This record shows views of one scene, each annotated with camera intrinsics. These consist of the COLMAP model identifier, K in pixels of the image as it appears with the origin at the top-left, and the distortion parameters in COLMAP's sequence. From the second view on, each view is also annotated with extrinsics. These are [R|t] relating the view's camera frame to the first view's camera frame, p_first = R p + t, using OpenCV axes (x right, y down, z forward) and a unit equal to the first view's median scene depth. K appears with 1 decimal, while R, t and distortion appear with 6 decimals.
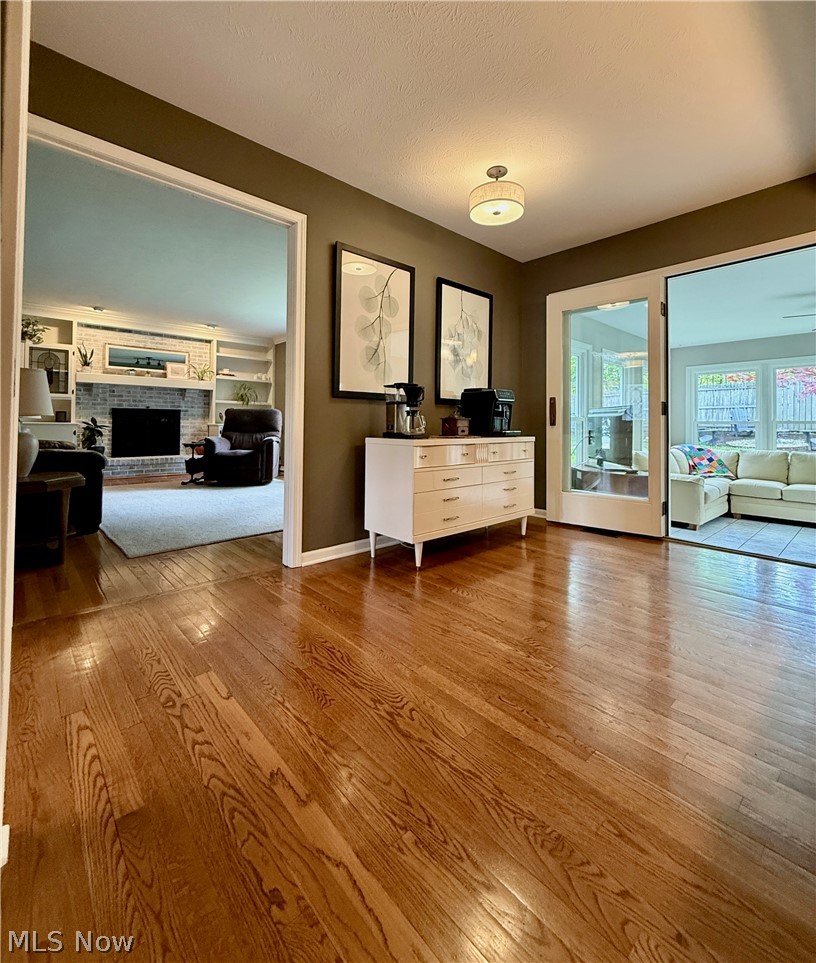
lens RADIAL K [[433.9, 0, 405.6], [0, 433.9, 415.7], [0, 0, 1]] dist [0.004946, 0.000466]
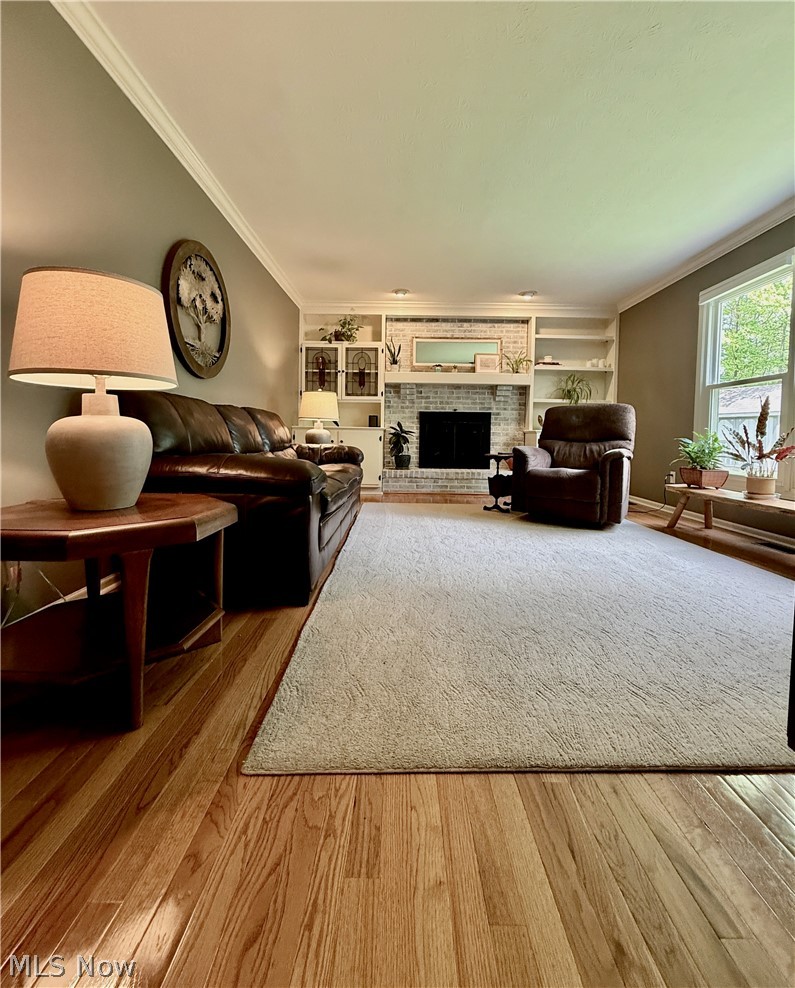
lens RADIAL K [[417.8, 0, 402.2], [0, 417.8, 452.9], [0, 0, 1]] dist [-0.001521, 0.000988]
pose [[0.739676, 0.031839, -0.672210, -0.137337], [0.004181, 0.998643, 0.051901, 0.022228], [0.672950, -0.041201, 0.738539, 0.363034]]
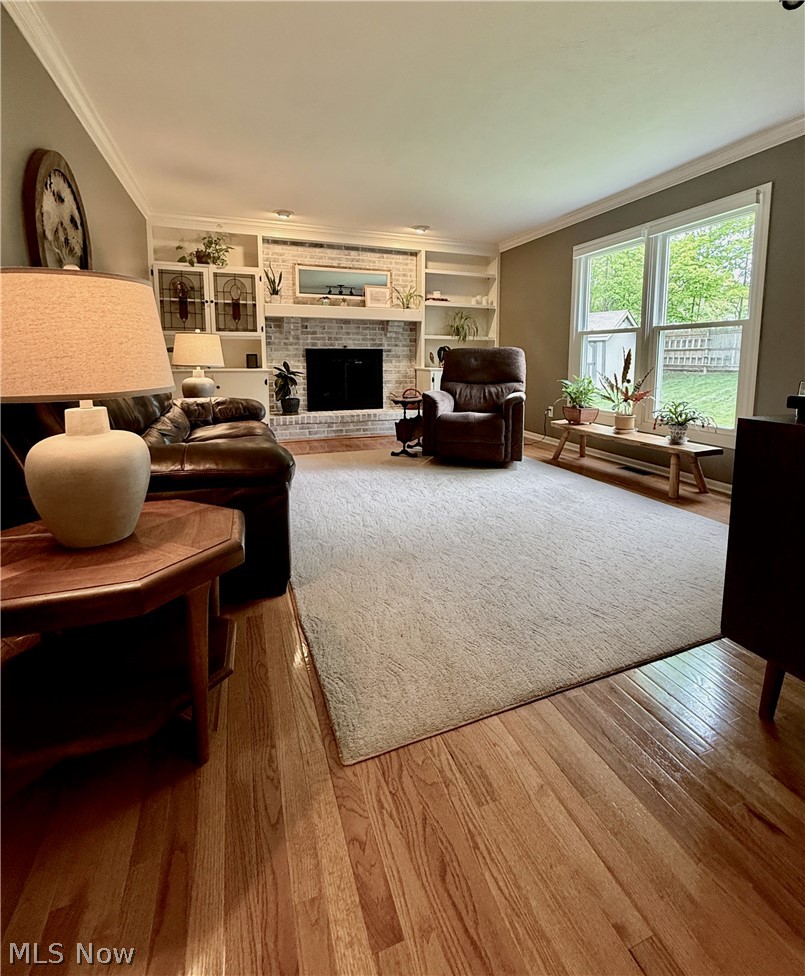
lens RADIAL K [[467.2, 0, 419.1], [0, 467.2, 408.0], [0, 0, 1]] dist [0.002615, -0.001321]
pose [[0.934102, 0.035406, -0.355247, -0.186765], [0.011380, 0.991611, 0.128753, -0.017999], [0.356826, -0.124311, 0.925863, 0.289297]]
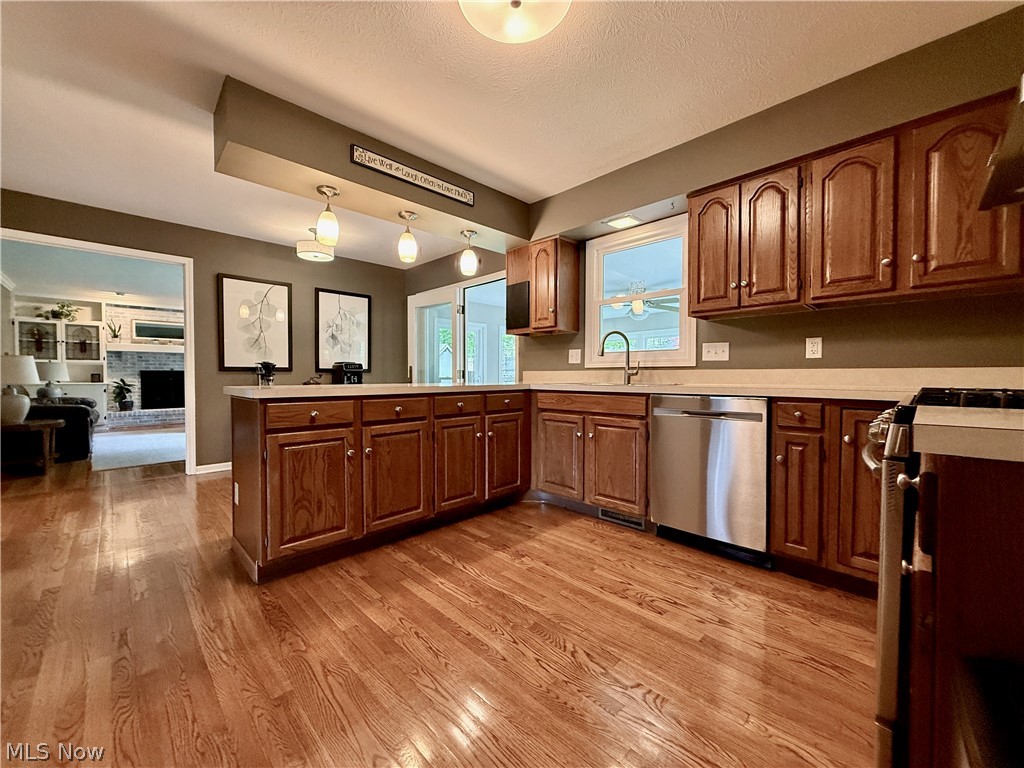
lens RADIAL K [[408.8, 0, 505.5], [0, 408.8, 383.1], [0, 0, 1]] dist [0.002305, -0.000075]
pose [[0.999398, -0.008375, 0.033663, 0.356081], [0.007027, 0.999176, 0.039968, -0.021320], [-0.033970, -0.039708, 0.998634, -0.233776]]
